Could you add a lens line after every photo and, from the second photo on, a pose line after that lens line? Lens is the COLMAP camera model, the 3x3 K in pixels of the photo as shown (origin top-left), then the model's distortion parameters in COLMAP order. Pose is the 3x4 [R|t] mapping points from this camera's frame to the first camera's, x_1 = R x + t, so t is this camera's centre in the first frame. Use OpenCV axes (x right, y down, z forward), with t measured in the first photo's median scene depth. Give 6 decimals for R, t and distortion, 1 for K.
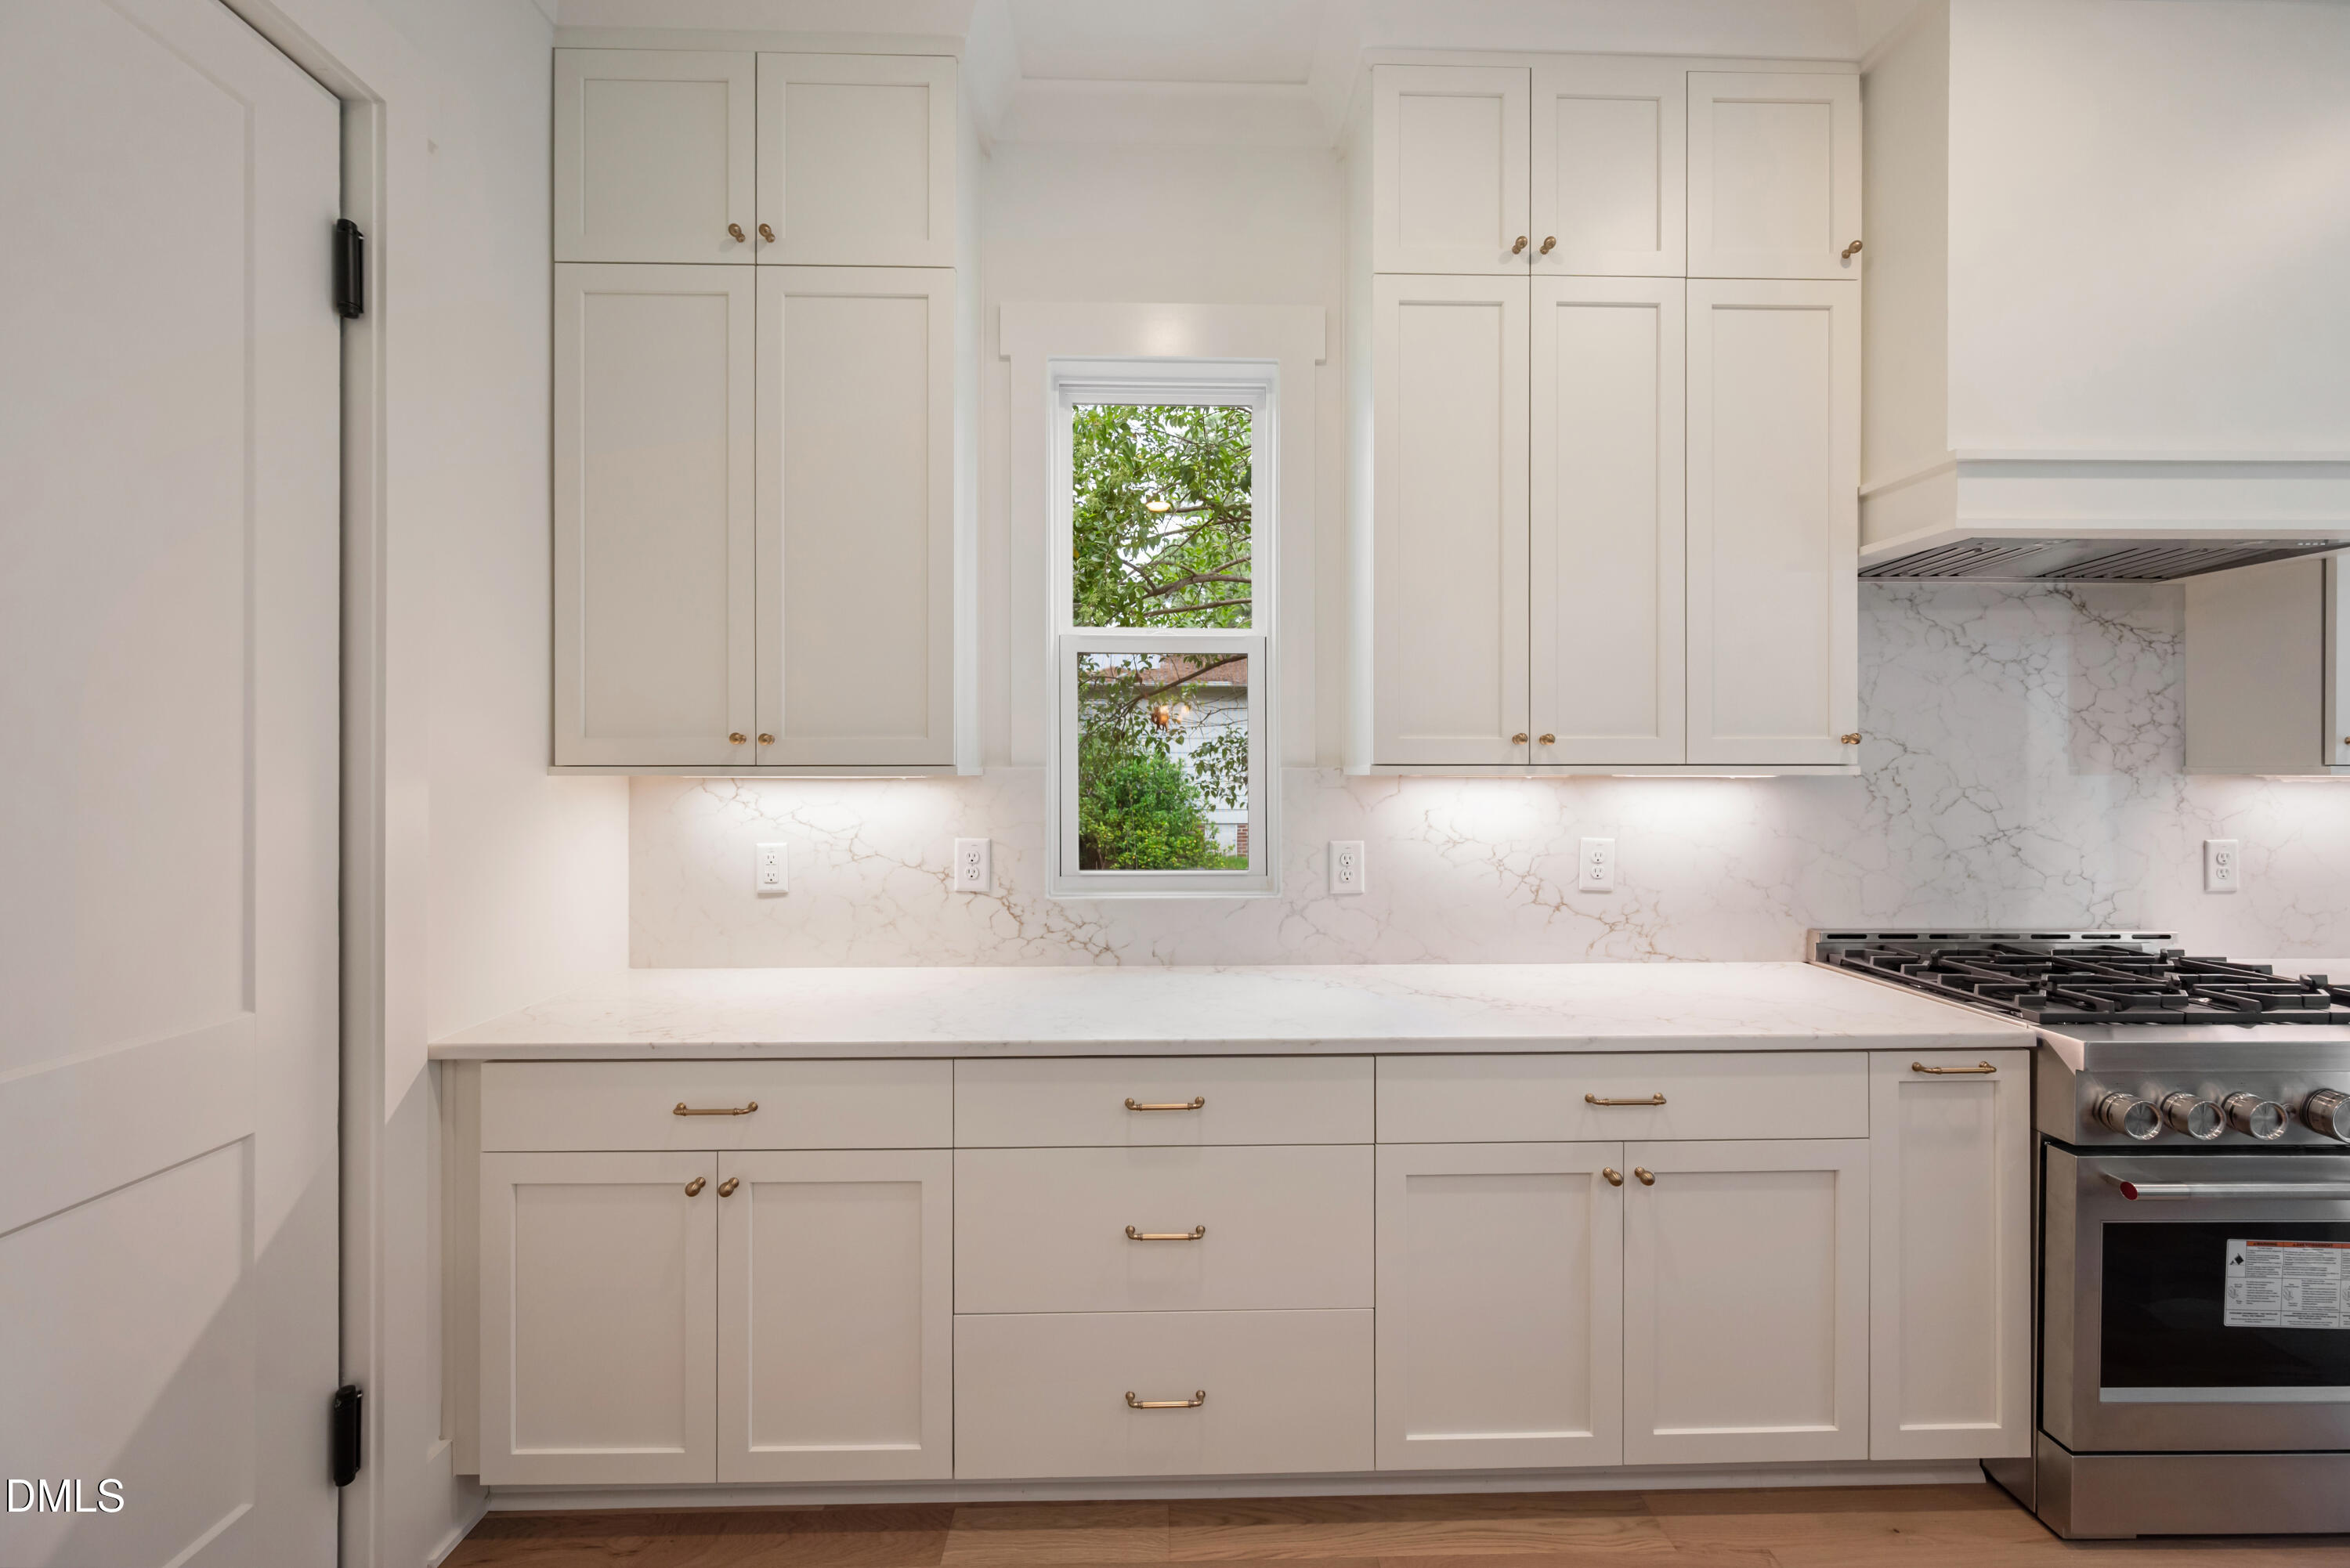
lens RADIAL K [[936.1, 0, 1178.0], [0, 936.1, 771.9], [0, 0, 1]] dist [0.000657, 0.000059]
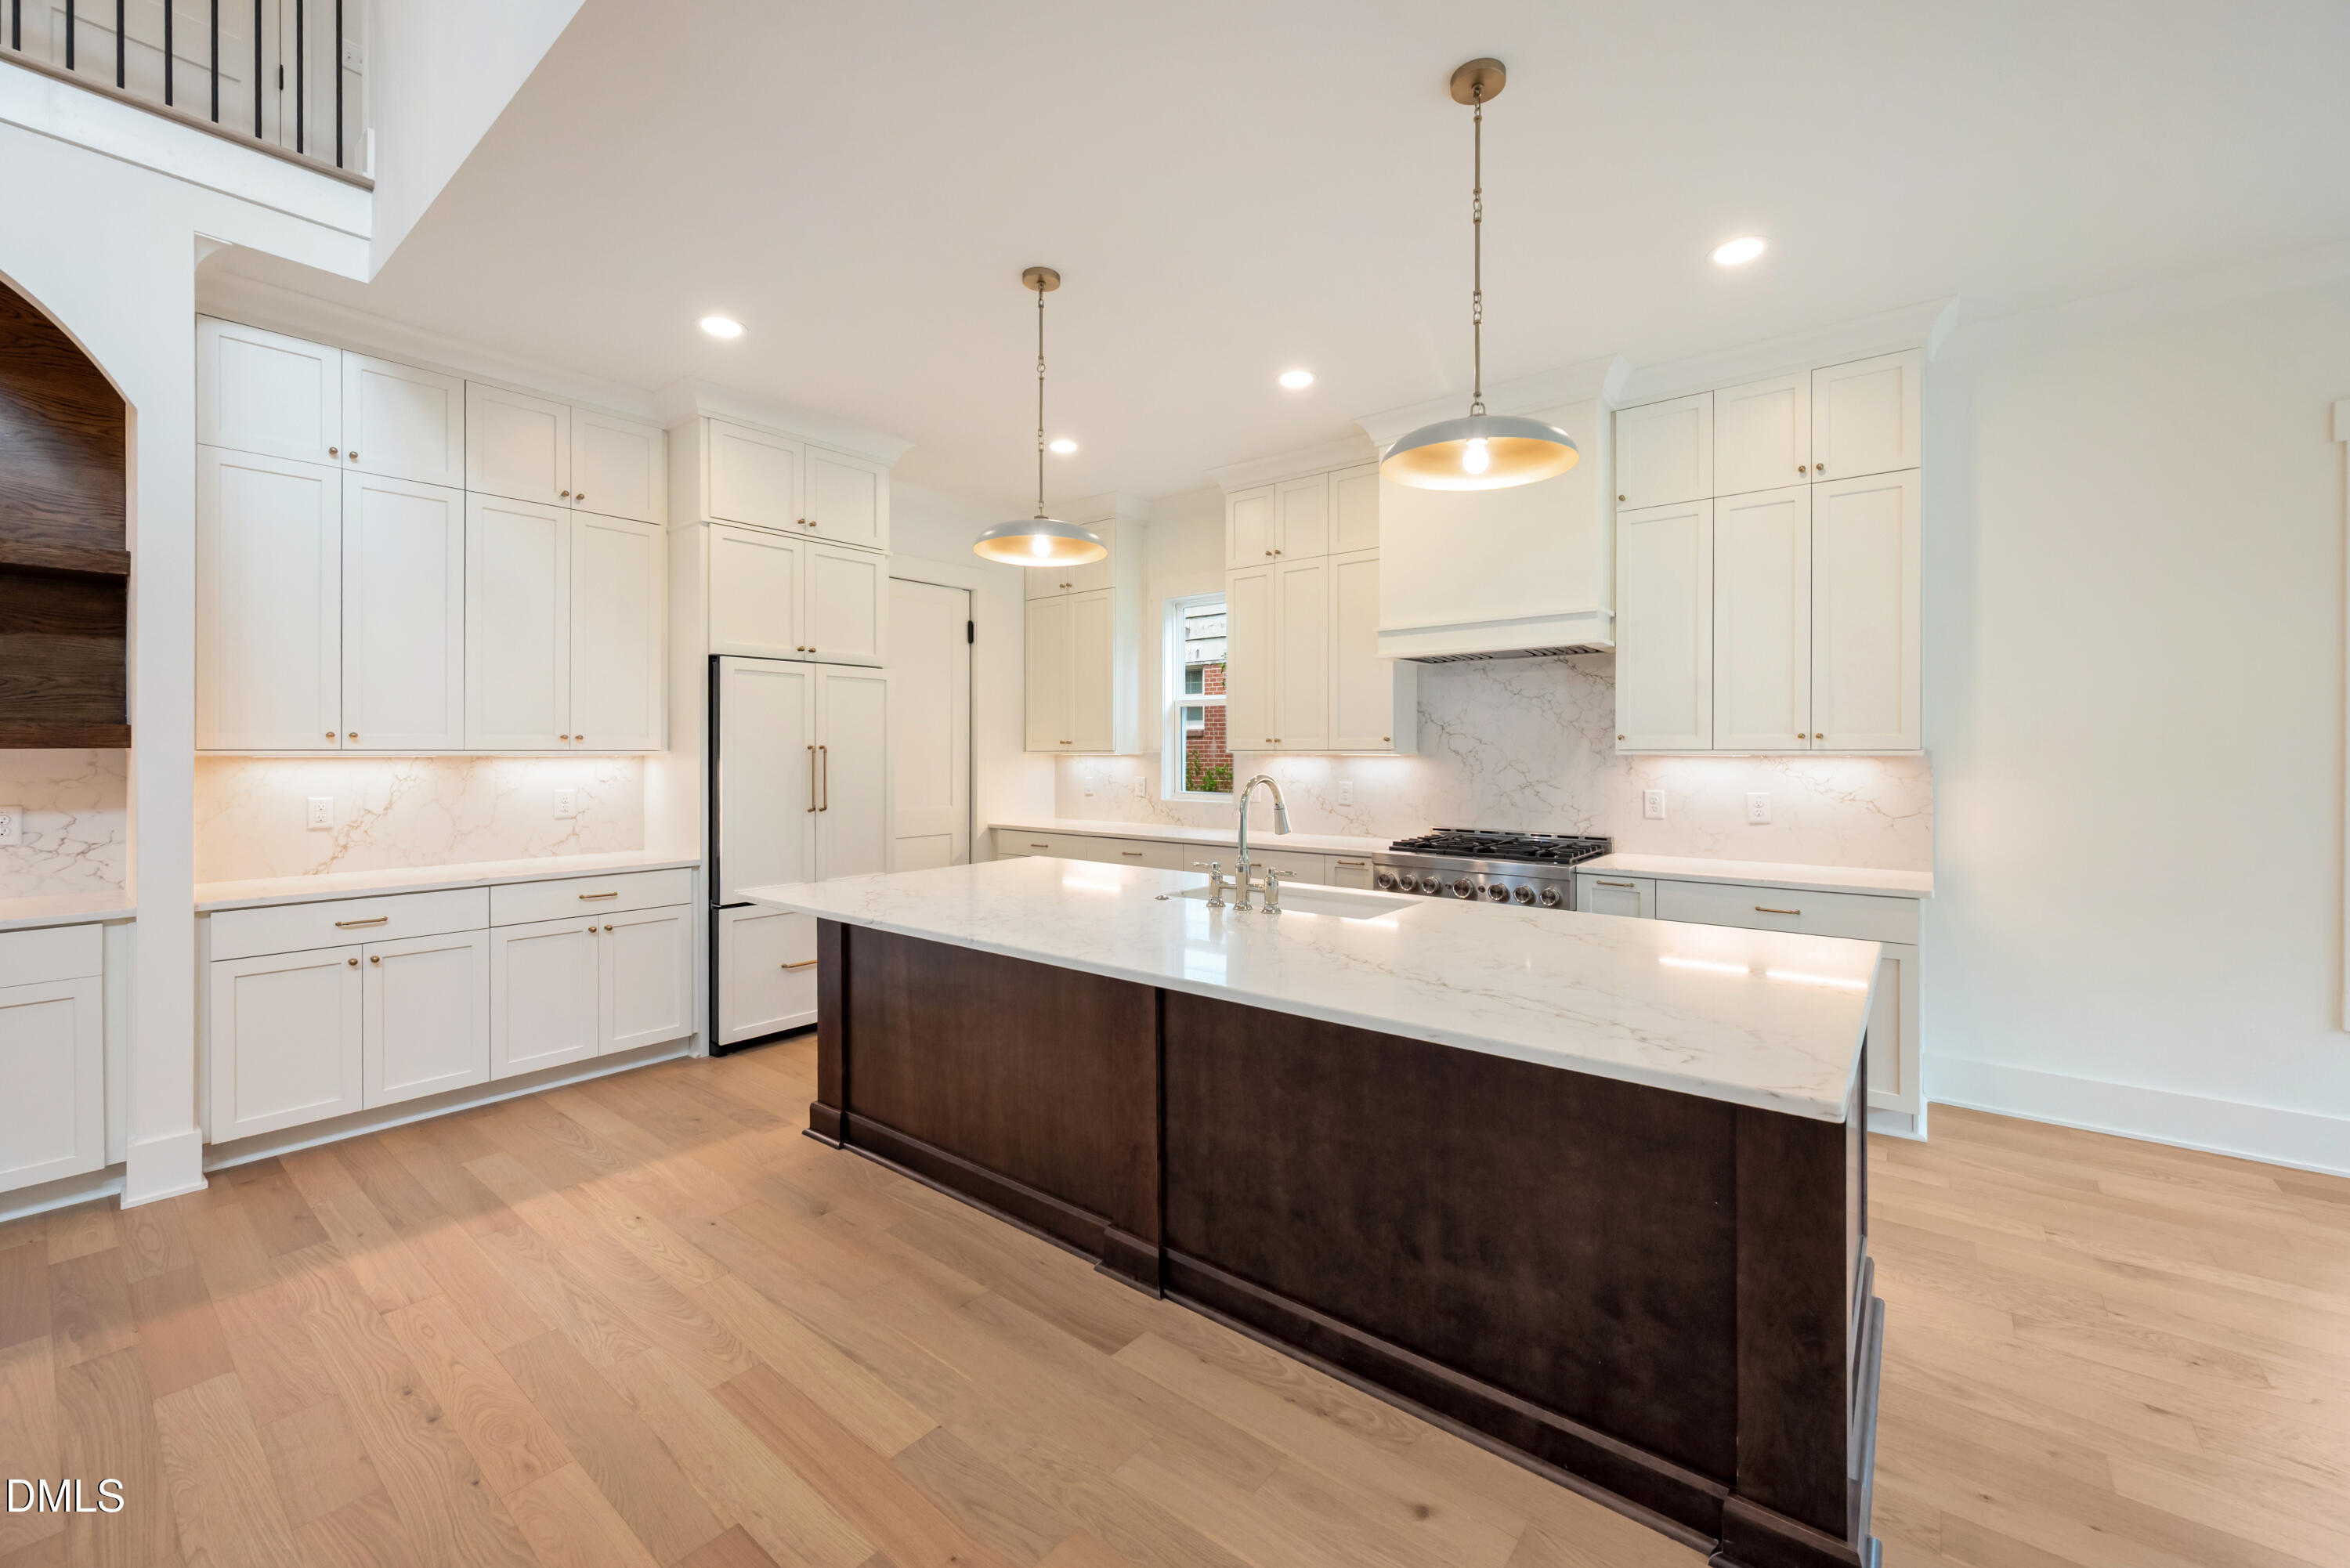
lens RADIAL K [[944.7, 0, 1175.8], [0, 944.7, 751.6], [0, 0, 1]] dist [-0.000601, -0.000203]
pose [[0.758800, -0.000077, -0.651324, 1.629293], [-0.000359, 1.000000, -0.000536, -0.001673], [0.651324, 0.000640, 0.758800, -1.019867]]
